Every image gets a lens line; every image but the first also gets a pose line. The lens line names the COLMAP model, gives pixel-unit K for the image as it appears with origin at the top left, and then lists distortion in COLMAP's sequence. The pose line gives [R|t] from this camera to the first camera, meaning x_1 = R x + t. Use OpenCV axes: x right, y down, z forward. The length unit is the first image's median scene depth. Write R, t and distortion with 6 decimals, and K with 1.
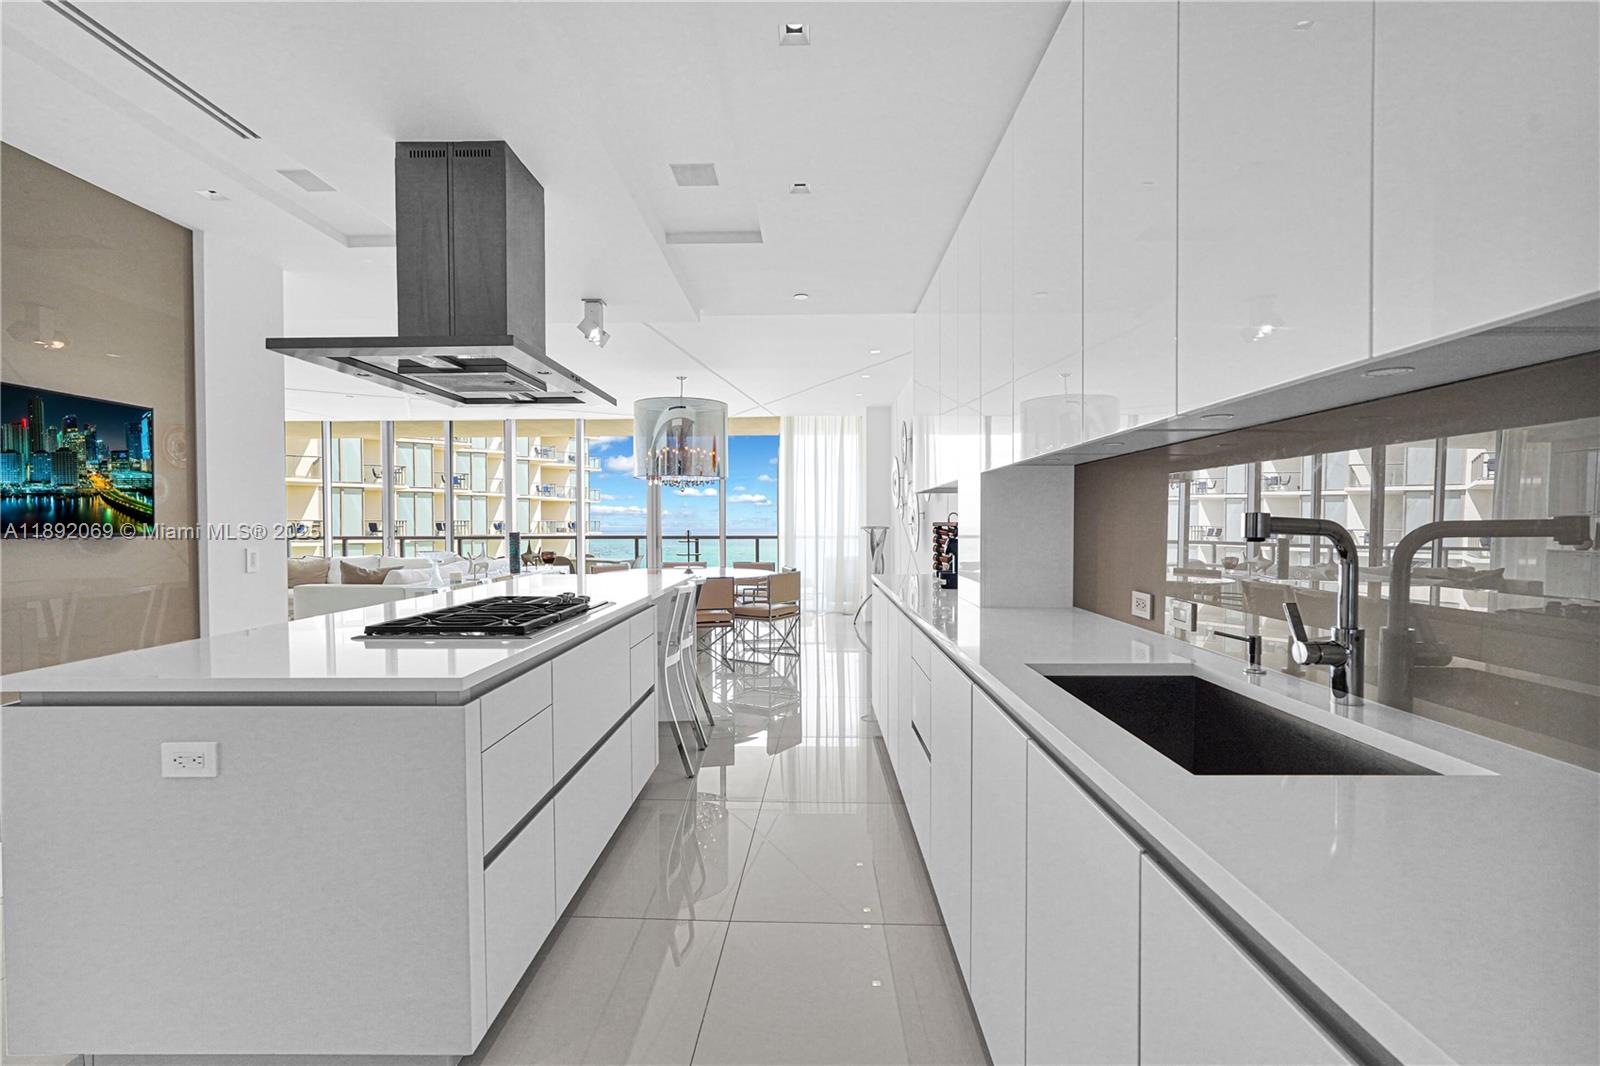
lens RADIAL K [[724.2, 0, 800.0], [0, 724.2, 539.2], [0, 0, 1]] dist [-0.002893, 0.000477]
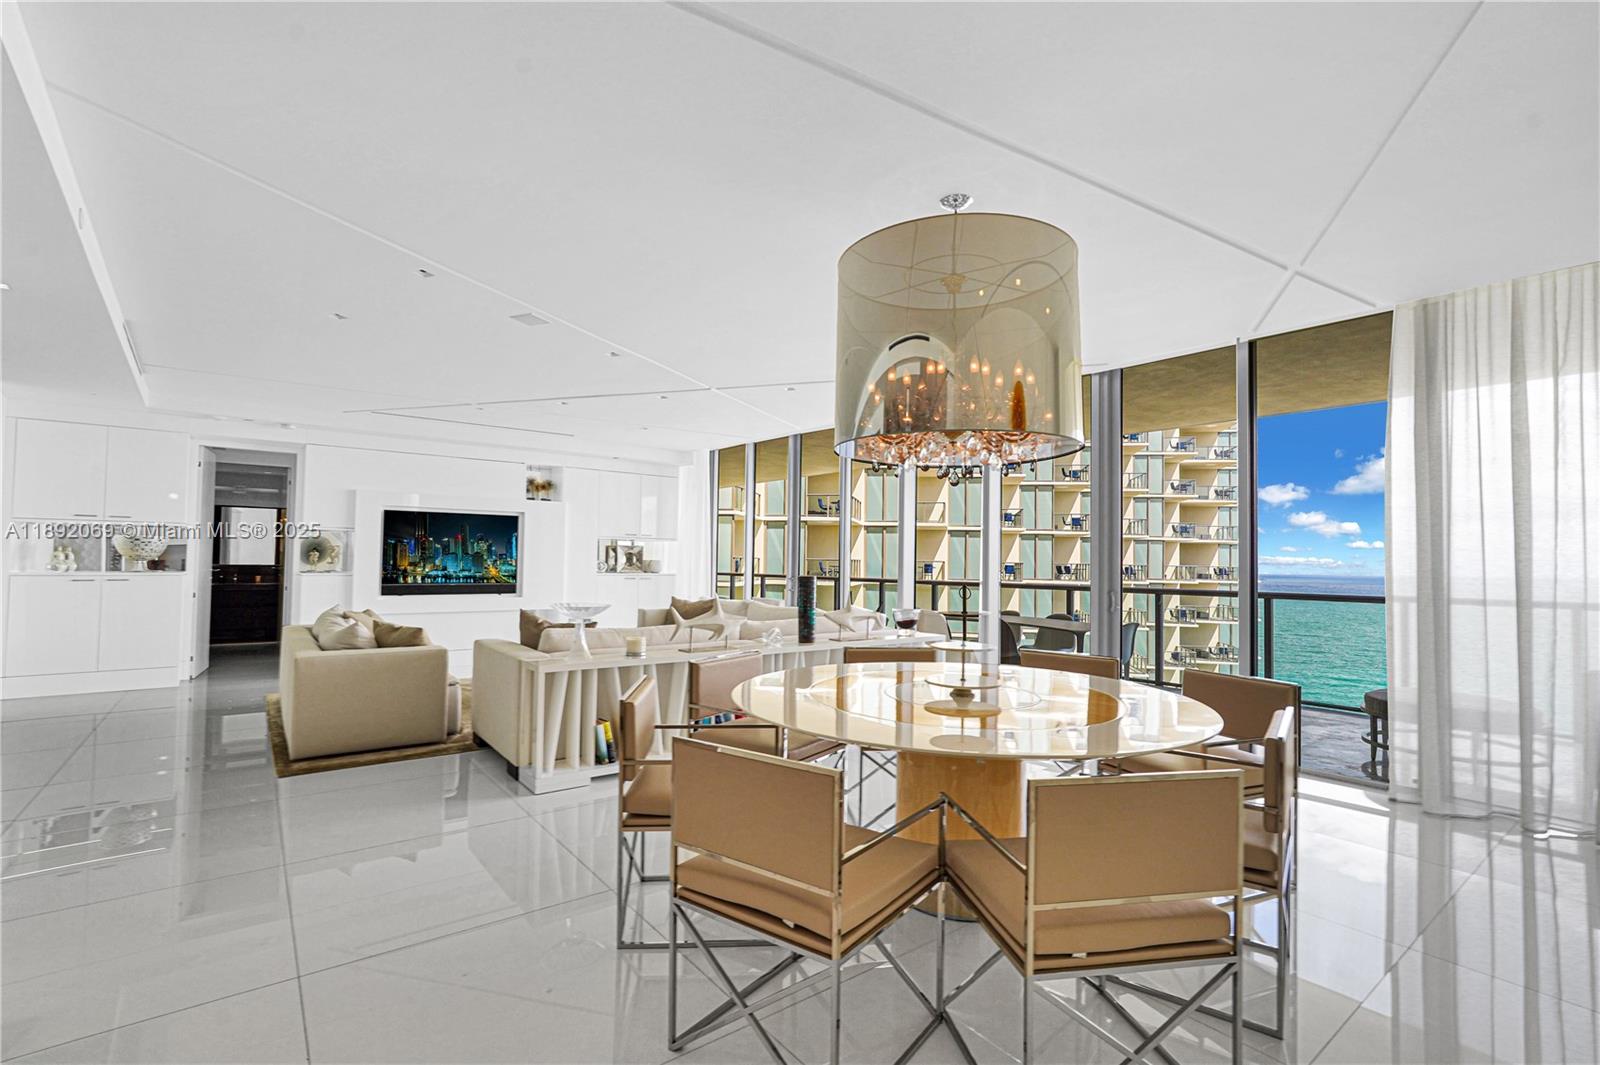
lens RADIAL K [[724.2, 0, 800.0], [0, 724.2, 538.7], [0, 0, 1]] dist [-0.002893, 0.000477]
pose [[0.654016, -0.011678, -0.756391, 0.014686], [-0.035099, 0.998336, -0.045762, -0.002729], [0.755666, 0.056478, 0.652518, 0.128699]]
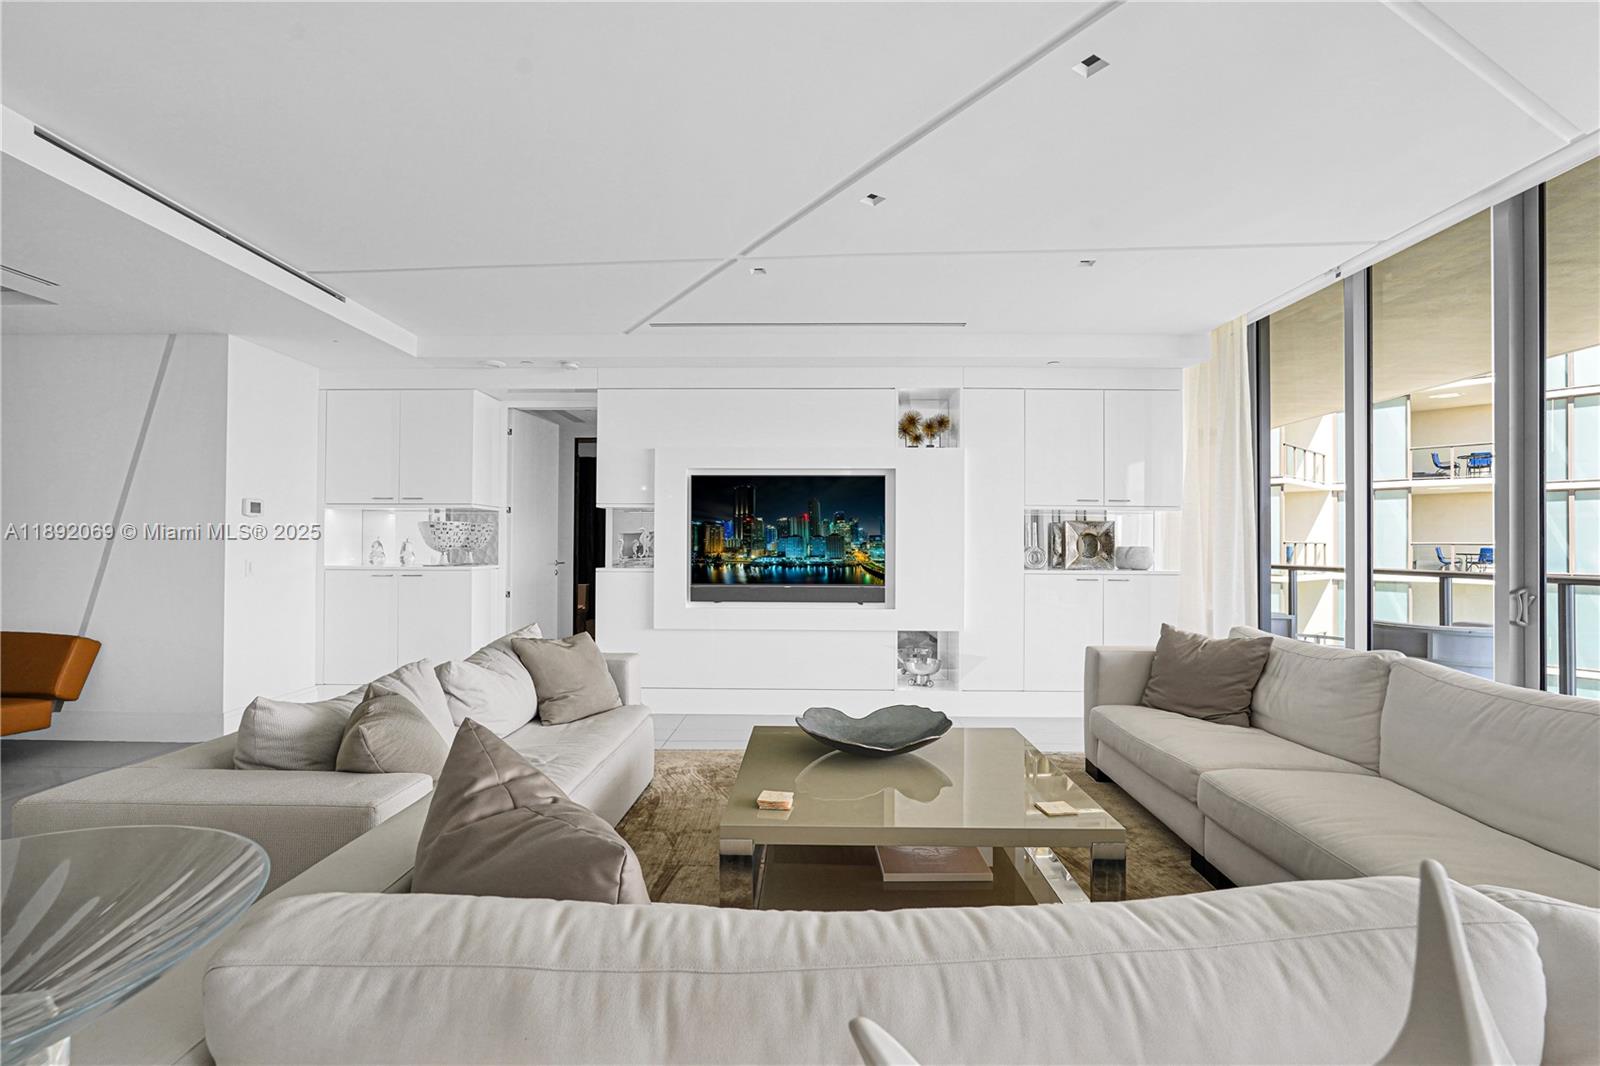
lens RADIAL K [[722.8, 0, 797.7], [0, 722.8, 534.0], [0, 0, 1]] dist [-0.004418, -0.000411]
pose [[0.033494, -0.014125, -0.999339, -0.074908], [-0.028395, 0.999483, -0.015079, -0.003301], [0.999035, 0.028881, 0.033075, 0.186864]]
